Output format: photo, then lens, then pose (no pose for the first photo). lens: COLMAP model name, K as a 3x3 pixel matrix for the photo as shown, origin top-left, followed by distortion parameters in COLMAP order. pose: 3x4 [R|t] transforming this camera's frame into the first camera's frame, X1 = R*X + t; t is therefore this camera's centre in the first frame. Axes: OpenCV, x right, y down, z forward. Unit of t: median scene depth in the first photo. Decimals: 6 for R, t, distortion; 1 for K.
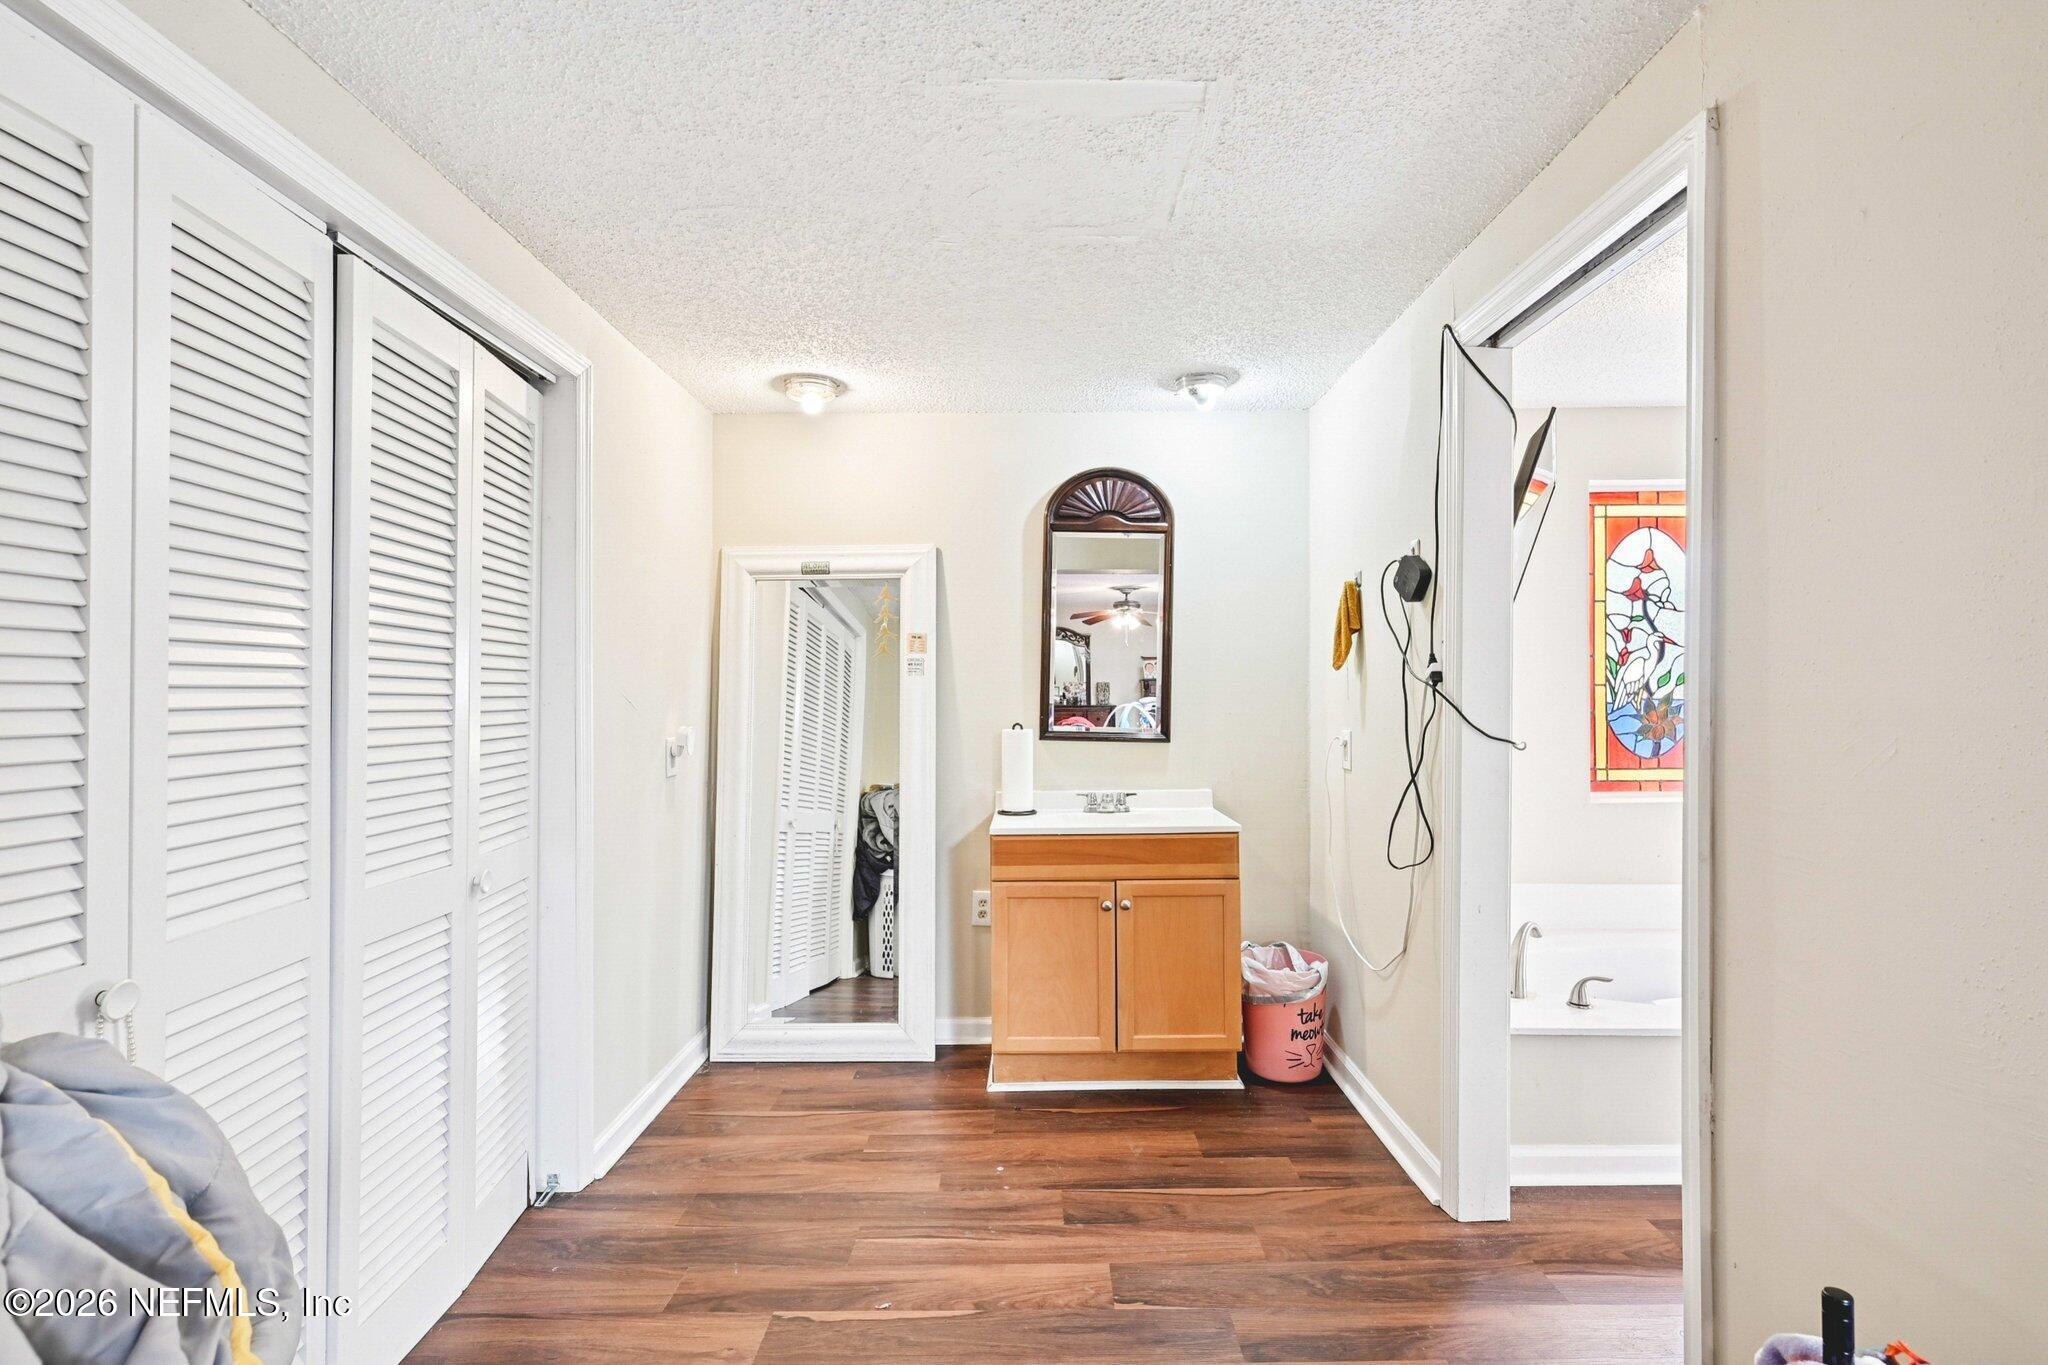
lens RADIAL K [[919.2, 0, 1028.8], [0, 919.2, 681.4], [0, 0, 1]] dist [0.000211, -0.000718]
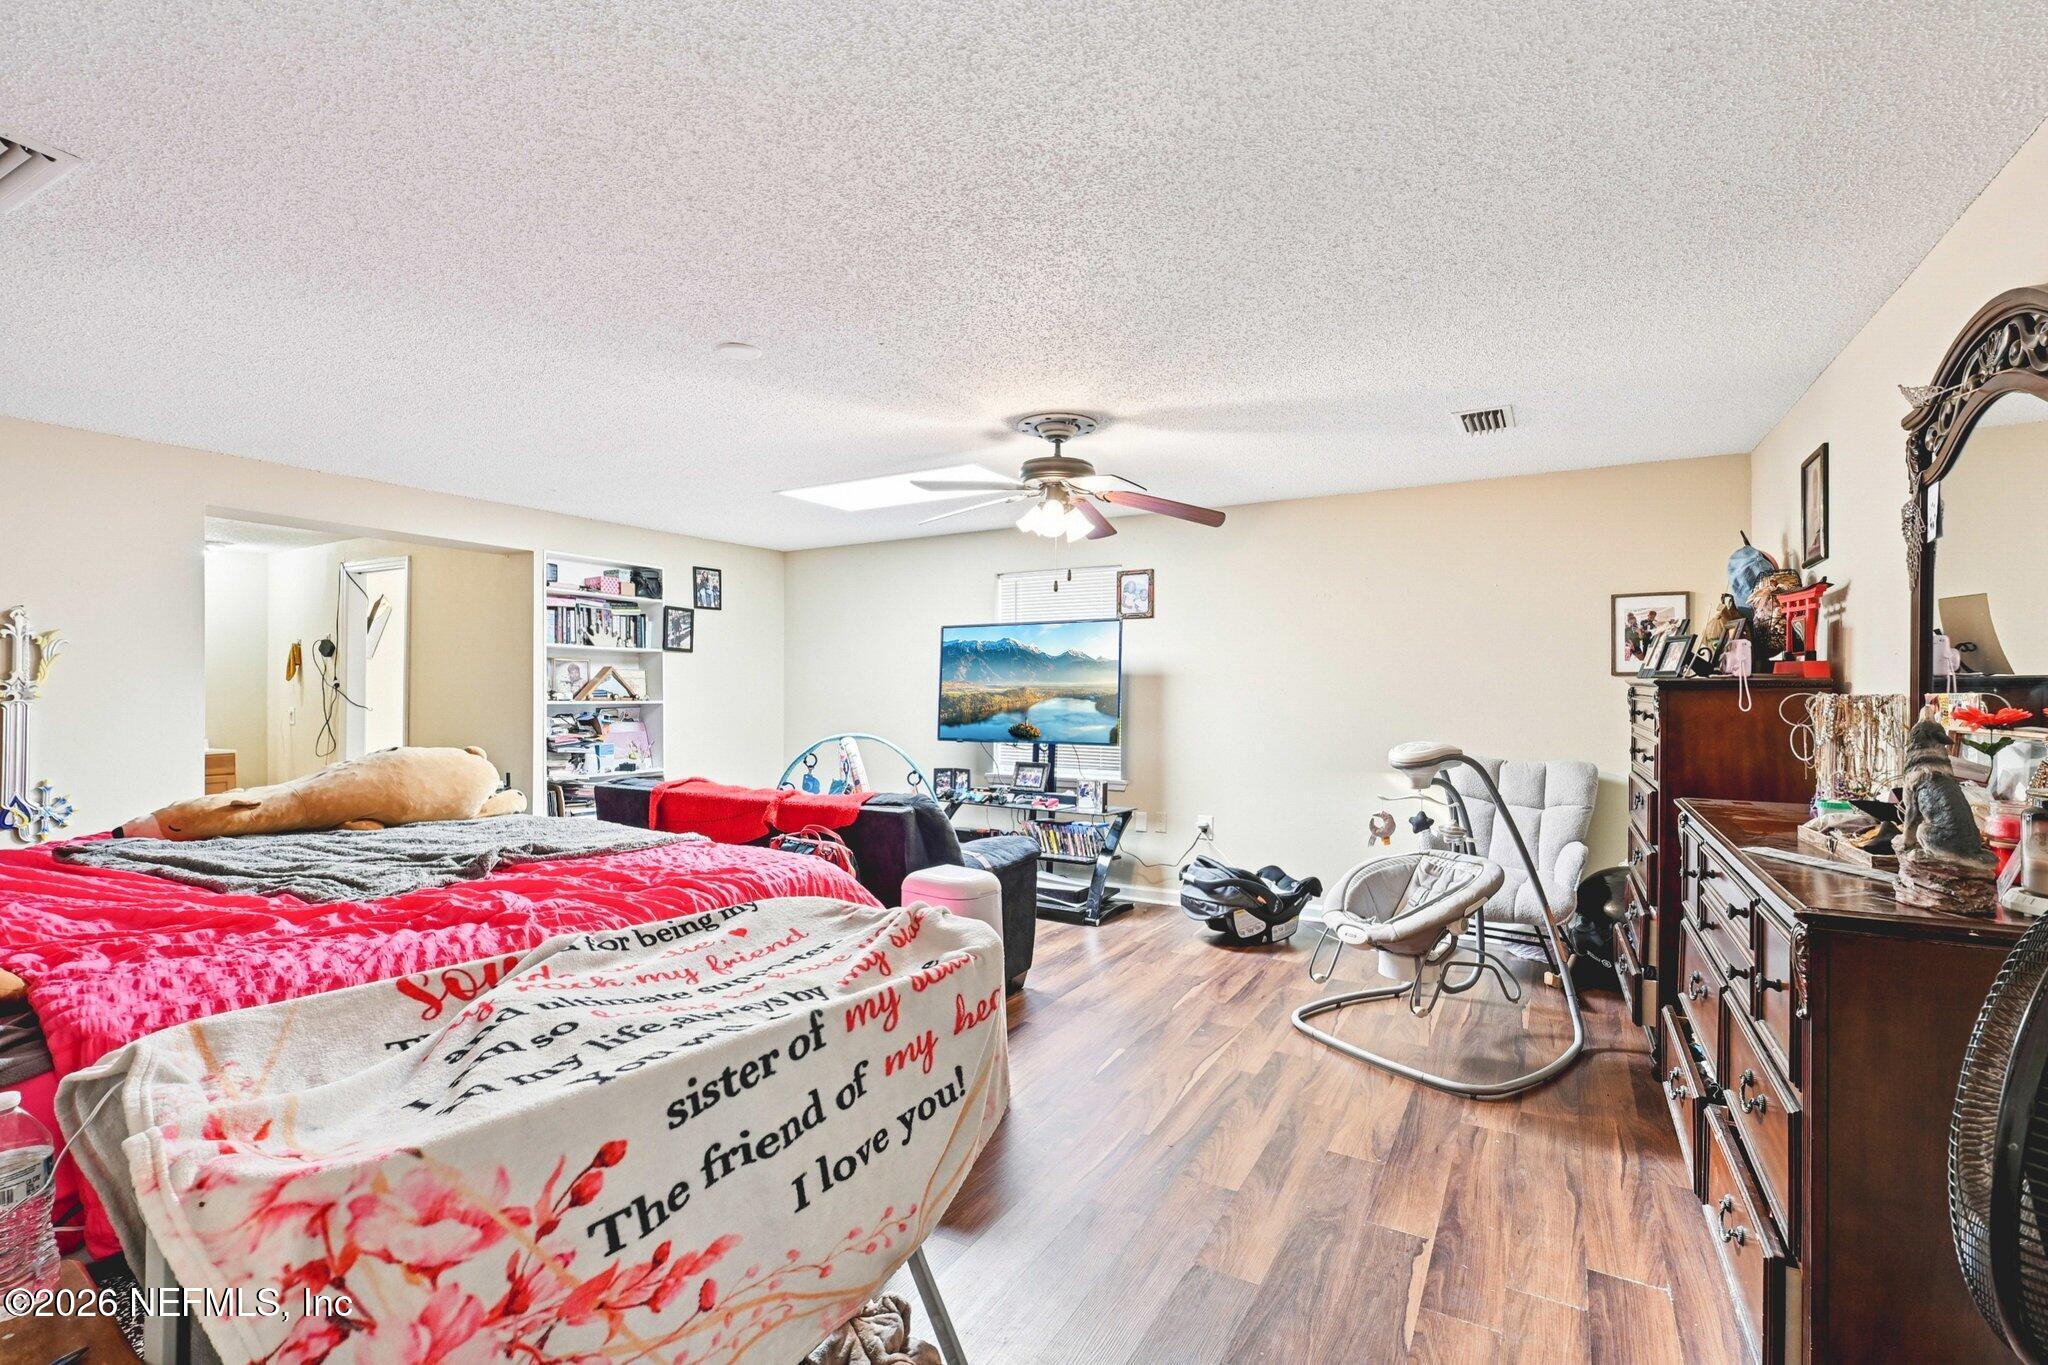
lens RADIAL K [[919.2, 0, 1028.8], [0, 919.2, 681.4], [0, 0, 1]] dist [0.000211, -0.000718]
pose [[0.496427, 0.008471, 0.868037, -0.873192], [-0.008593, 0.999951, -0.004844, -0.020048], [-0.868036, -0.005055, 0.496476, -2.063431]]
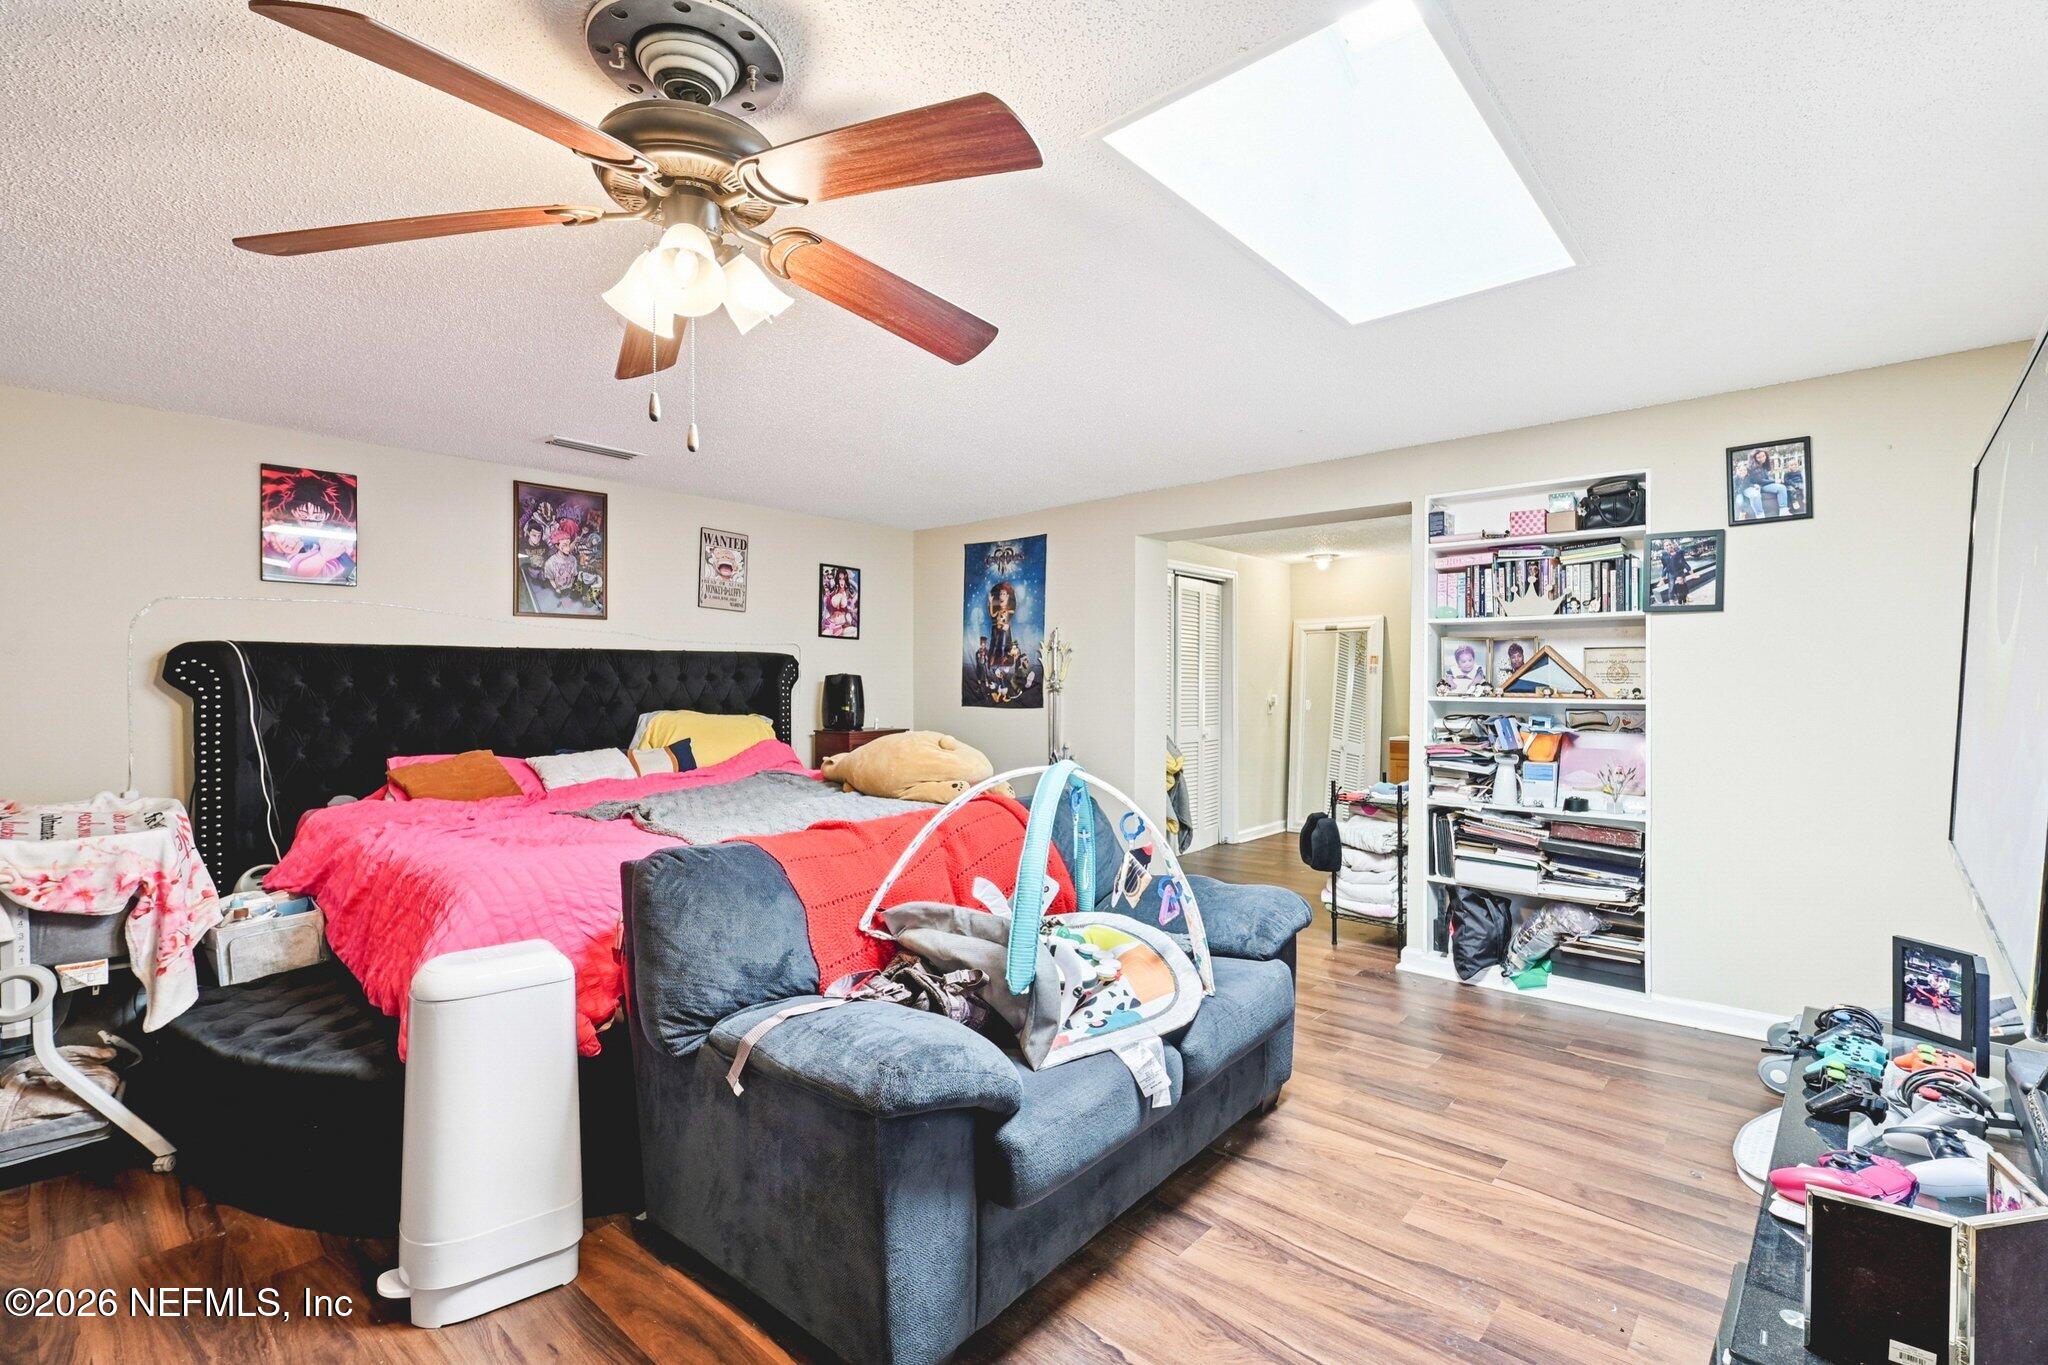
lens RADIAL K [[919.2, 0, 1028.8], [0, 919.2, 681.4], [0, 0, 1]] dist [0.000211, -0.000718]
pose [[0.753500, -0.000310, -0.657447, 0.969270], [0.008101, 0.999928, 0.008812, -0.021171], [0.657398, -0.011966, 0.753449, -1.685469]]
